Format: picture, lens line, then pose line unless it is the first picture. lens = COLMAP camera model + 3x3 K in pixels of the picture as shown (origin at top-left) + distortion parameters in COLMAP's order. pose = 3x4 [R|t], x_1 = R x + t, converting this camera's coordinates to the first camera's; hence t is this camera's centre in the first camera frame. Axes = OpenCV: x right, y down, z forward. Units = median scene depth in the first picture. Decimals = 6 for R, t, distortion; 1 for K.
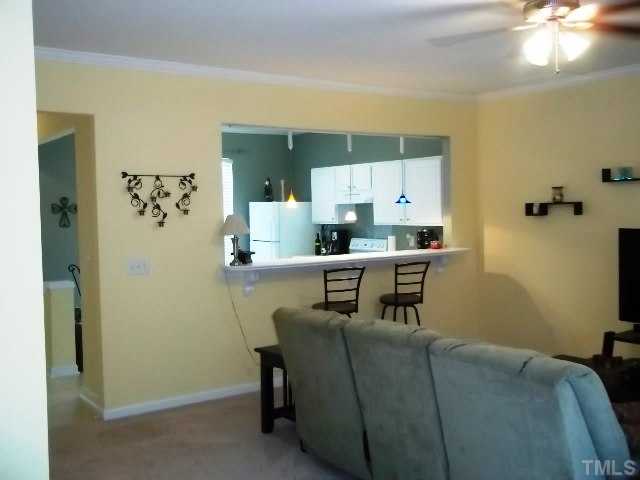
lens RADIAL K [[685.3, 0, 326.6], [0, 685.3, 240.0], [0, 0, 1]] dist [0.015084, 0.000000]
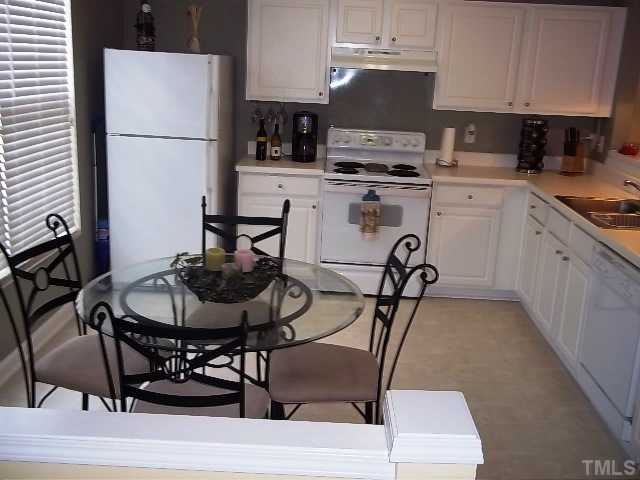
lens RADIAL K [[685.3, 0, 326.1], [0, 685.3, 238.0], [0, 0, 1]] dist [0.015084, 0.000000]
pose [[0.587361, -0.163100, 0.792721, -0.648772], [-0.017300, 0.976729, 0.213778, -0.052825], [-0.809140, -0.139279, 0.570870, 0.976602]]
